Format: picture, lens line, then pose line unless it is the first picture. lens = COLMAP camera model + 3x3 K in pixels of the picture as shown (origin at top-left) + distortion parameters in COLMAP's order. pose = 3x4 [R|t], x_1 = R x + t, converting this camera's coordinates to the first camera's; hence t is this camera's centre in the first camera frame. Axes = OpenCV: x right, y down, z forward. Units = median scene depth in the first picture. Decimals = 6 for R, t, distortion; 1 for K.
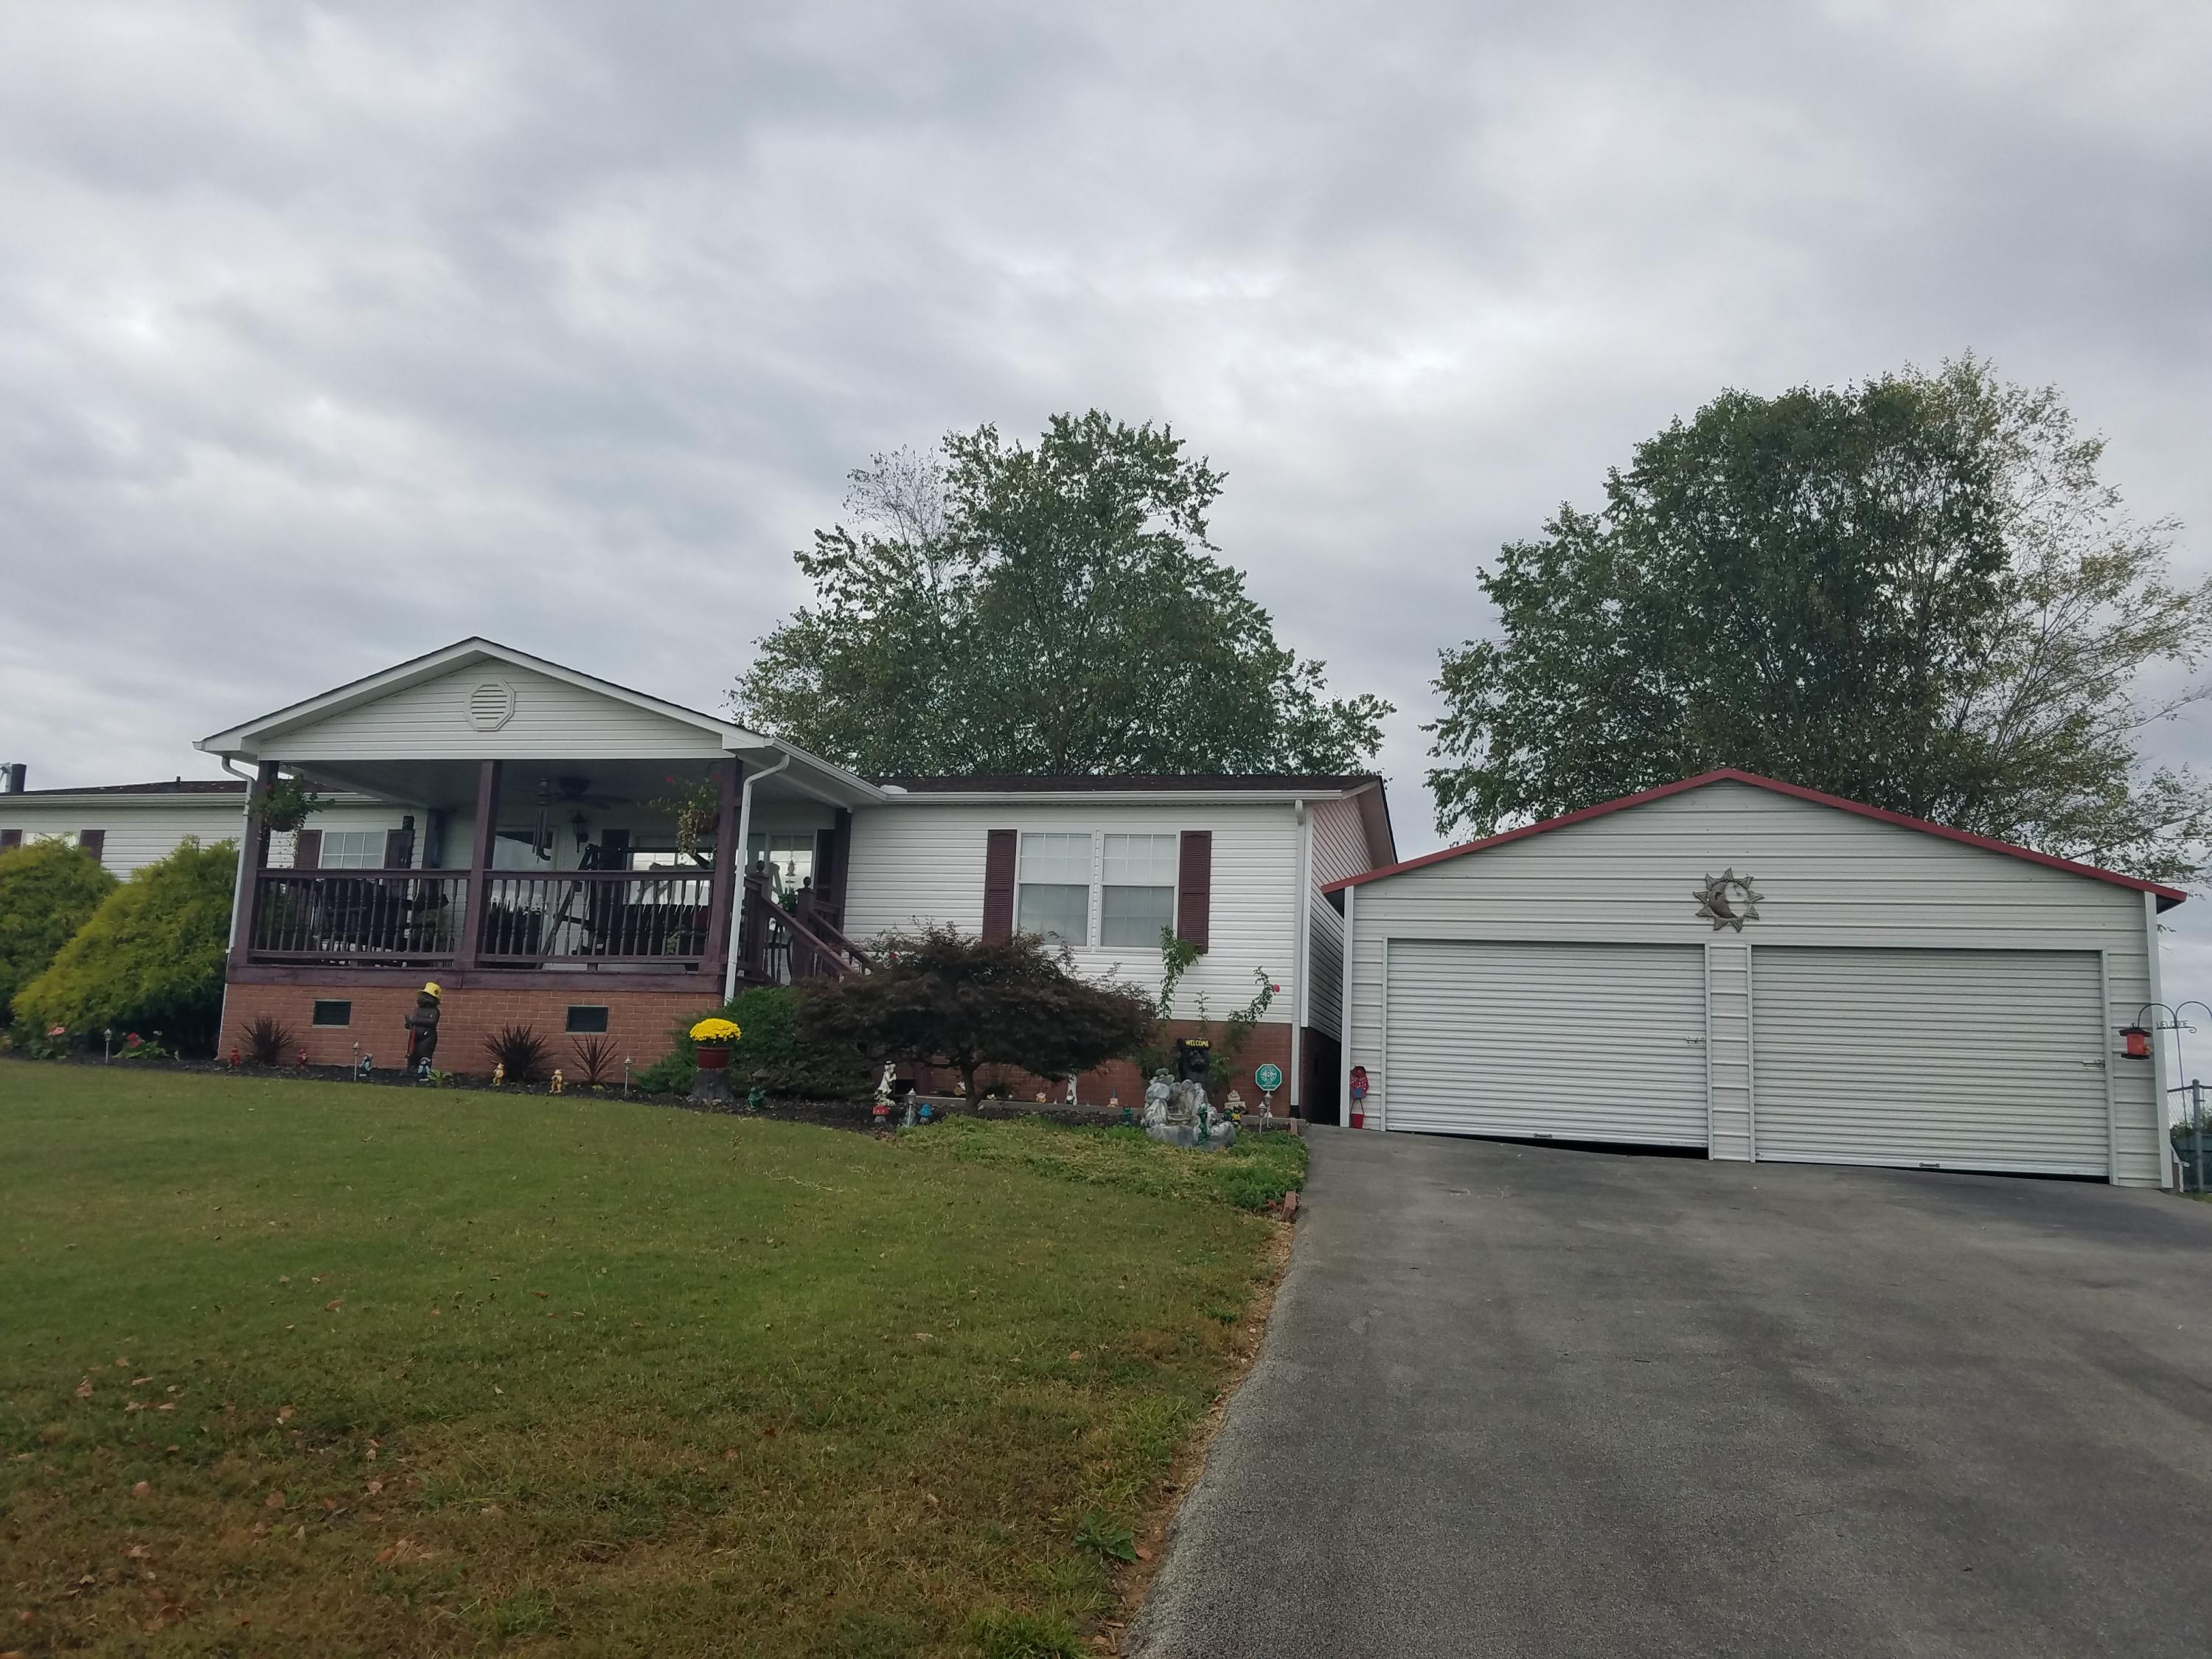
lens RADIAL K [[1668.1, 0, 1098.3], [0, 1668.1, 871.7], [0, 0, 1]] dist [0.182650, -0.268723]
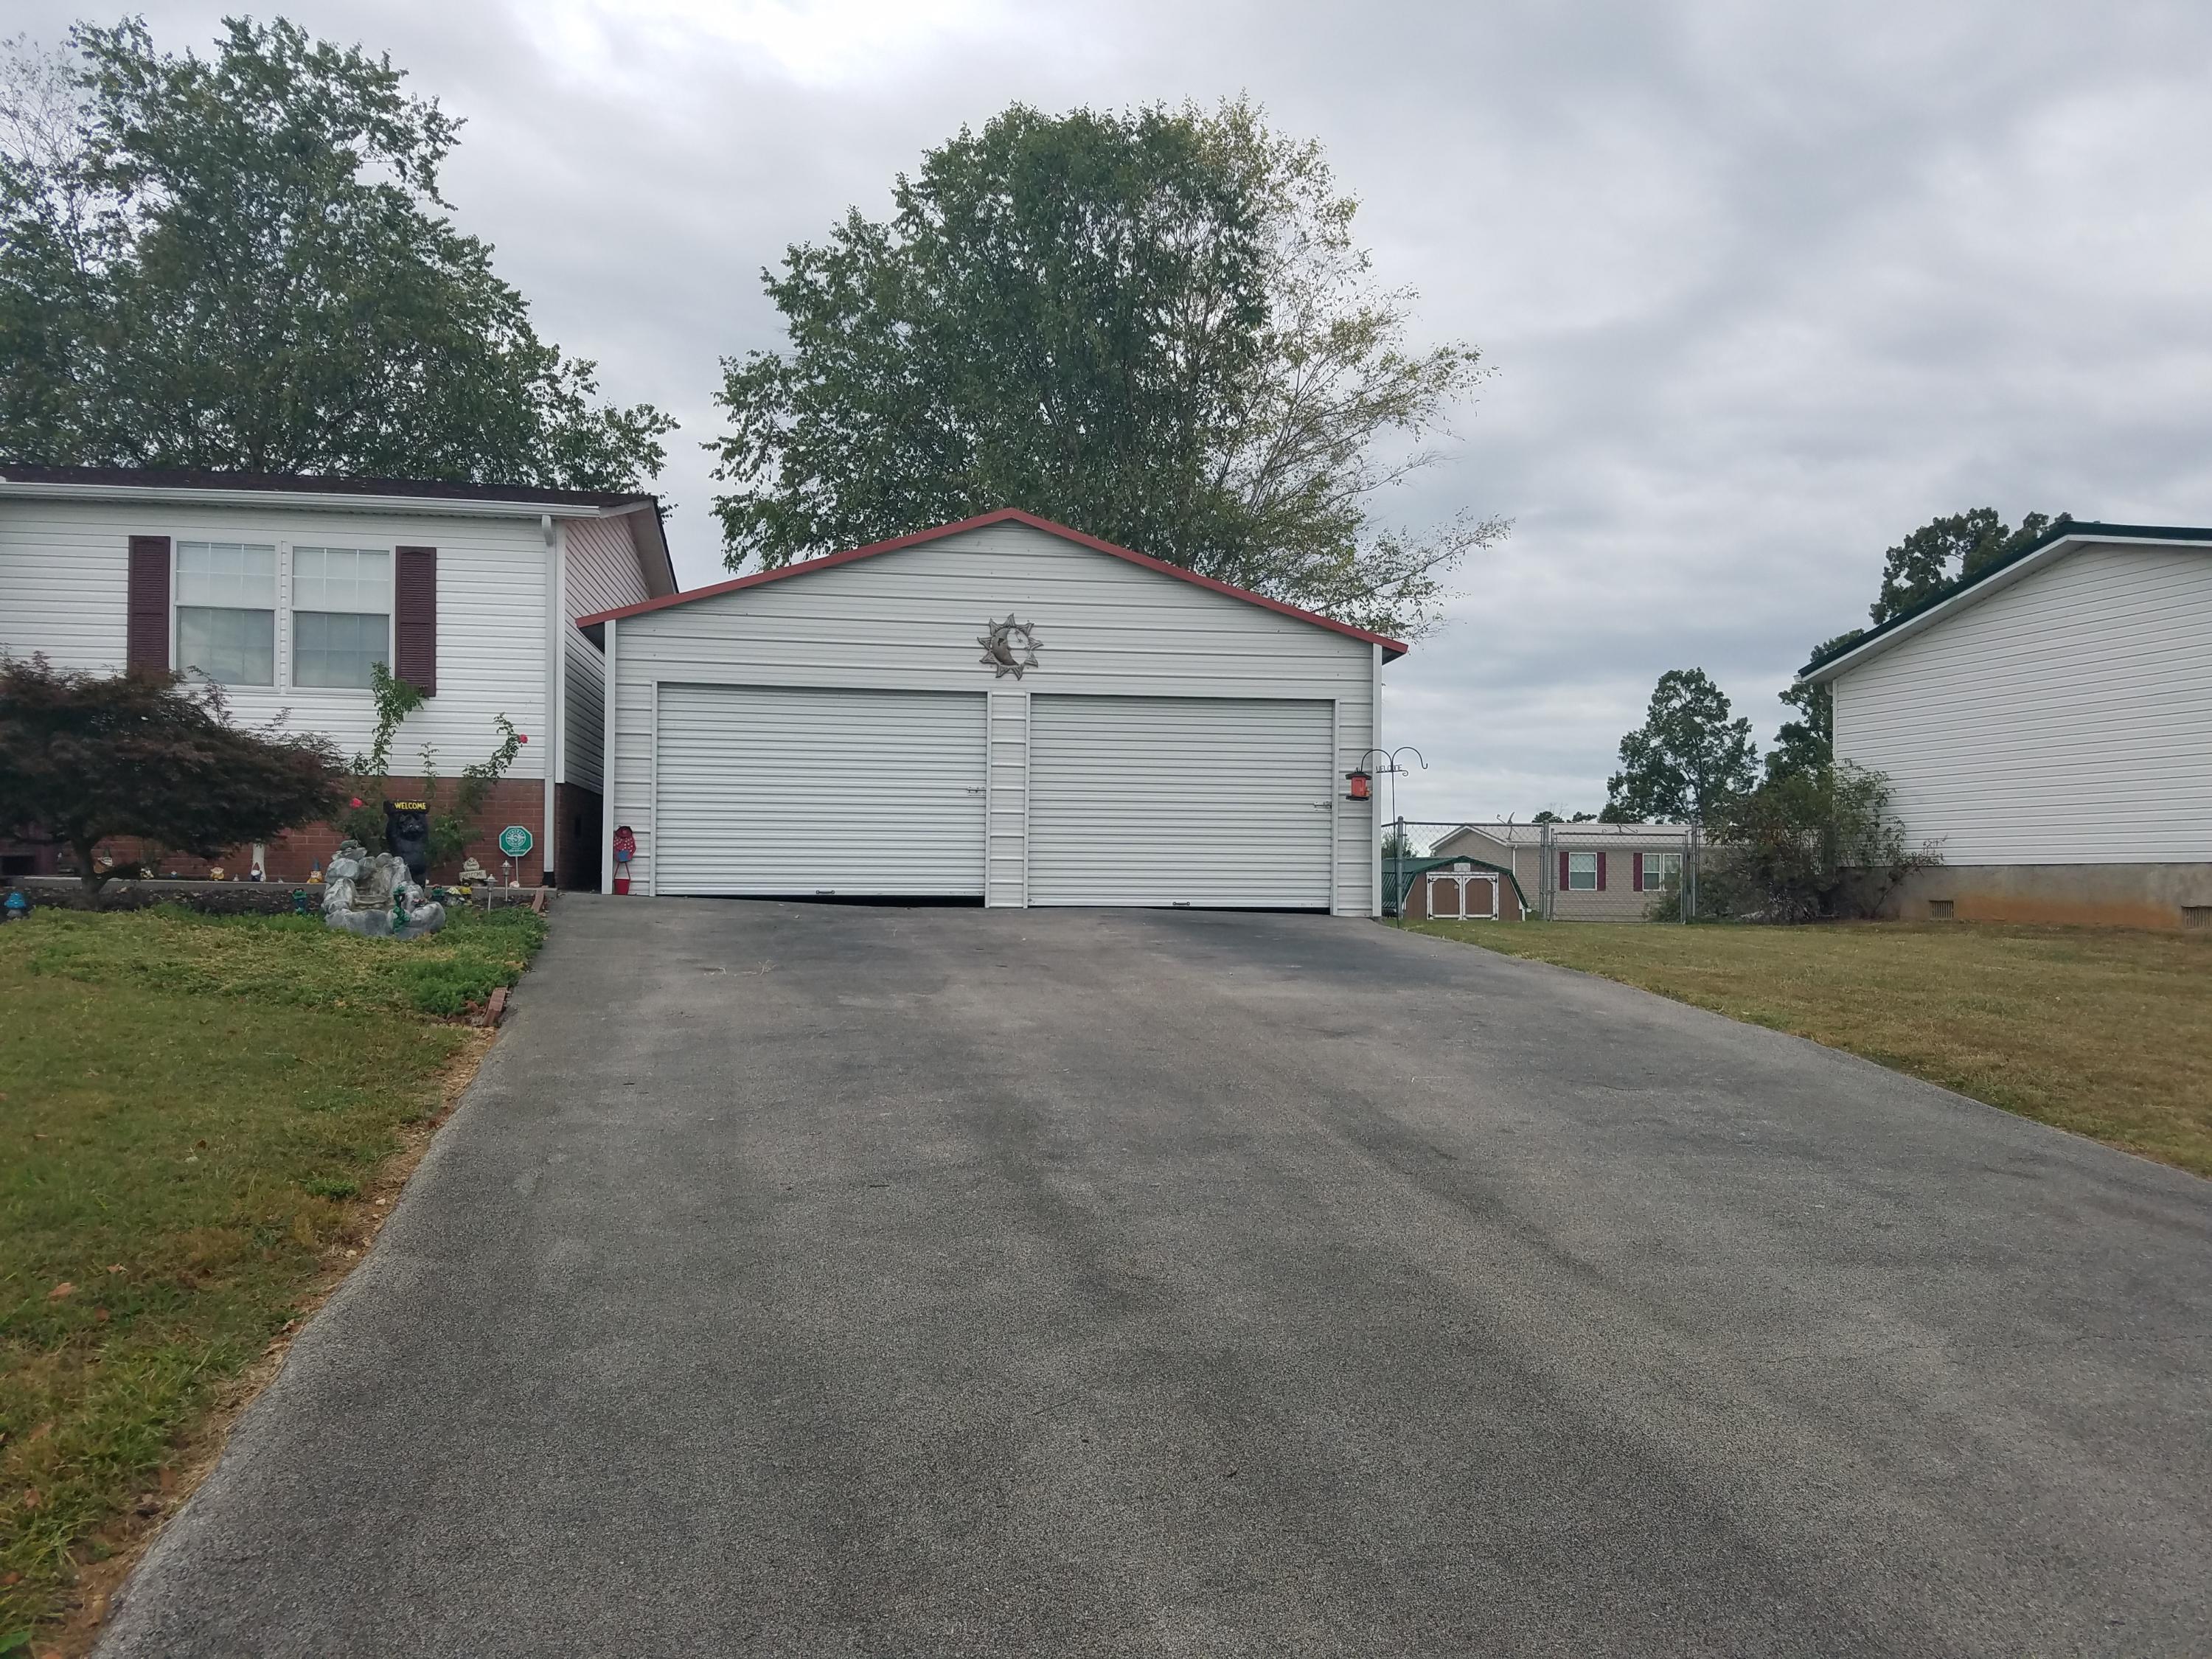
lens RADIAL K [[1672.9, 0, 1106.0], [0, 1672.9, 829.5], [0, 0, 1]] dist [-0.020527, -0.010288]
pose [[0.918925, -0.022317, 0.393801, 0.044717], [-0.027296, 0.992407, 0.119934, 0.005582], [-0.393487, -0.120960, 0.911338, 0.102308]]
